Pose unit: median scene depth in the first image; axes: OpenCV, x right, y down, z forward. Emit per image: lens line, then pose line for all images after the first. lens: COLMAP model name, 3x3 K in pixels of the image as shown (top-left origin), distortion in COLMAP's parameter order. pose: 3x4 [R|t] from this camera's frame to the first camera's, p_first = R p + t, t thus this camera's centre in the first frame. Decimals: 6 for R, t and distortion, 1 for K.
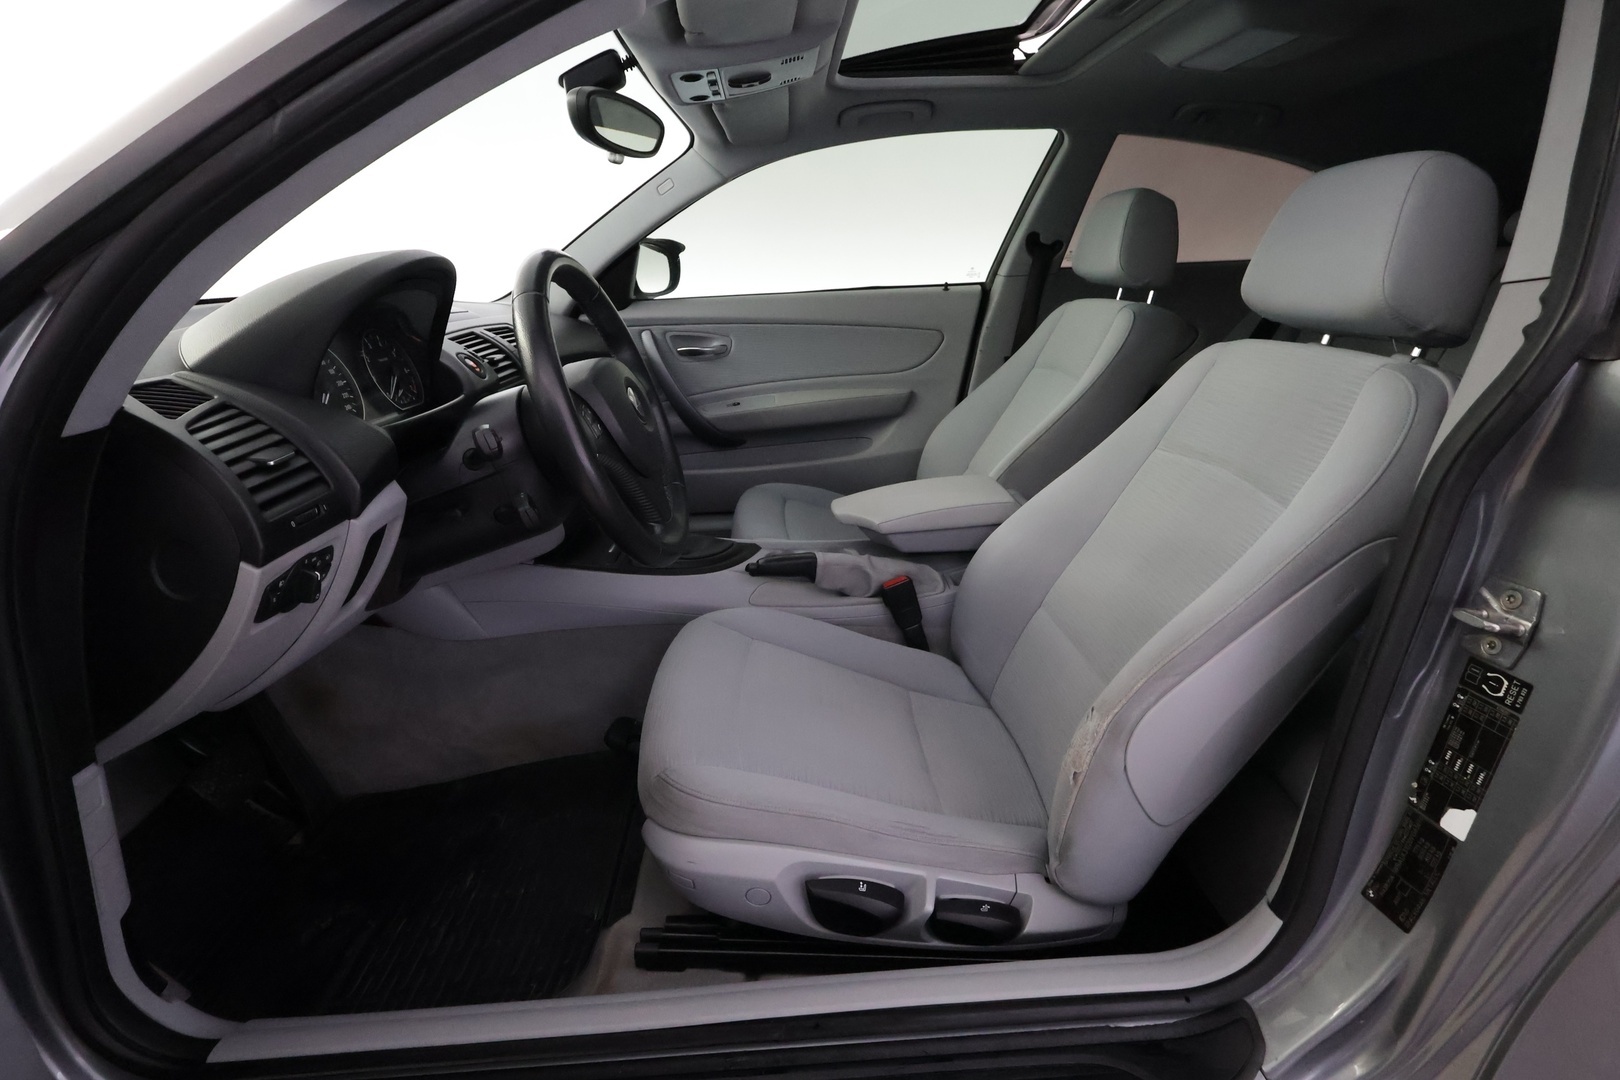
lens RADIAL K [[749.0, 0, 808.8], [0, 749.0, 537.8], [0, 0, 1]] dist [-0.006368, -0.001434]
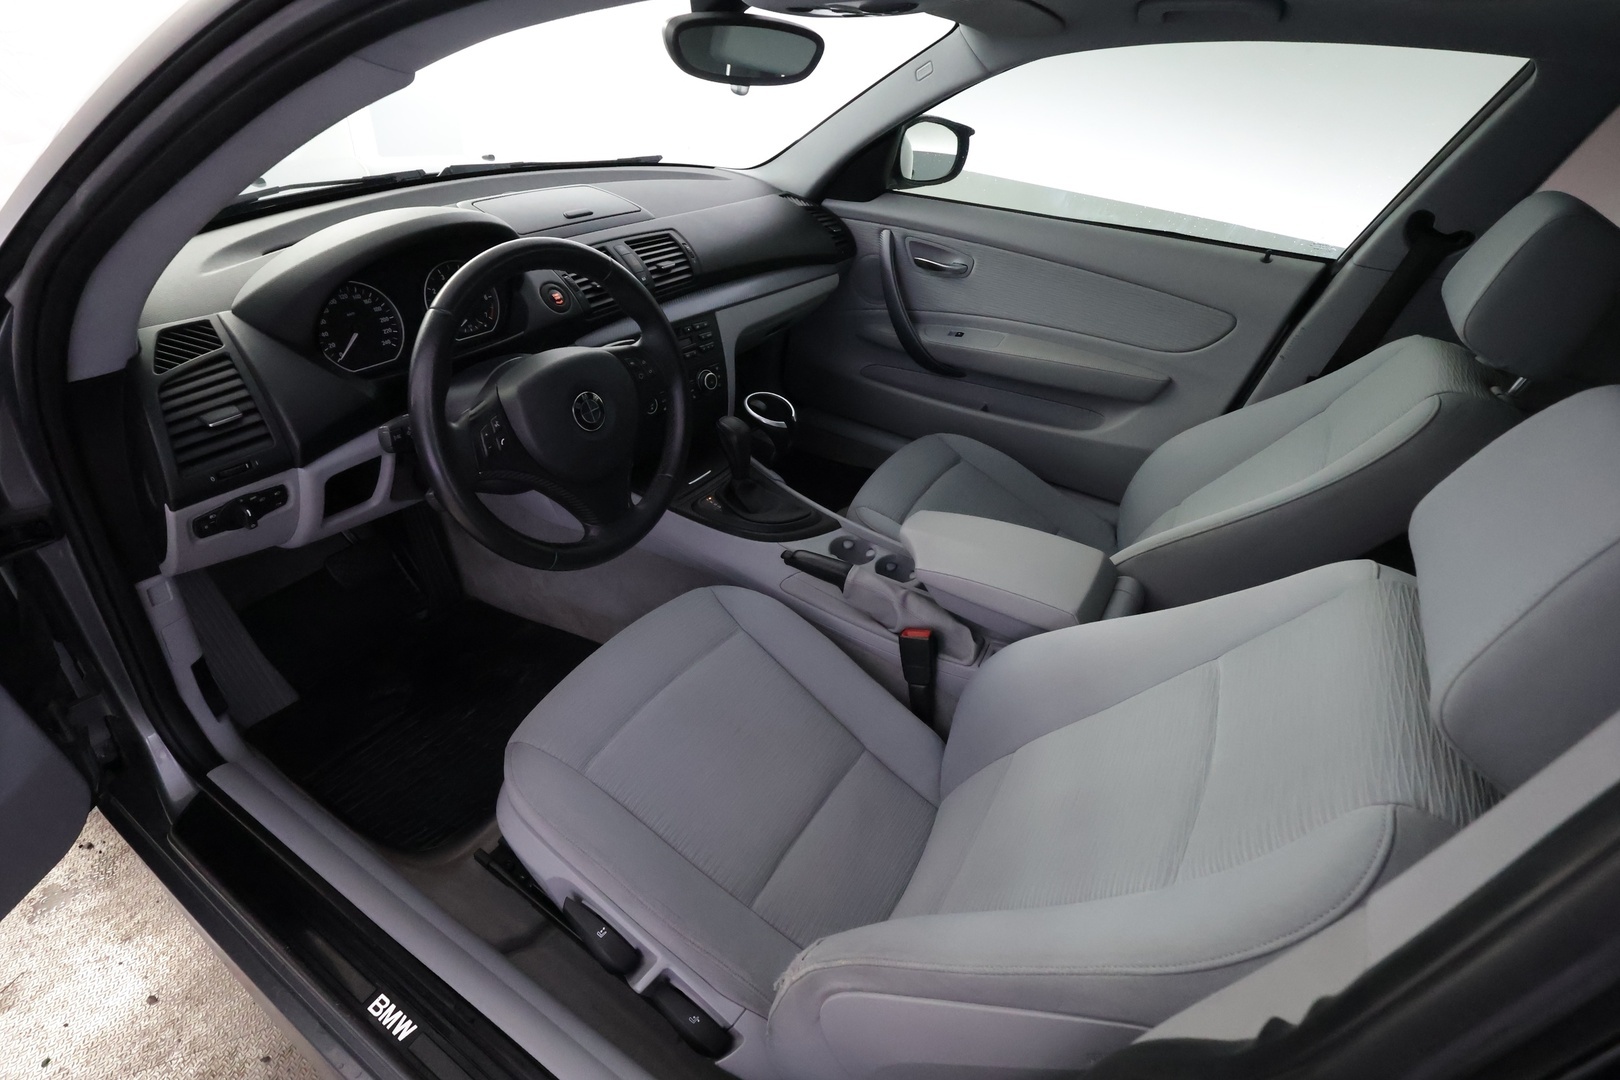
lens RADIAL K [[749.0, 0, 813.5], [0, 749.0, 537.3], [0, 0, 1]] dist [-0.006368, -0.001434]
pose [[0.826812, 0.387211, -0.407983, 0.248886], [-0.276792, 0.911520, 0.304167, -0.210928], [0.489662, -0.138562, 0.860832, 0.142082]]
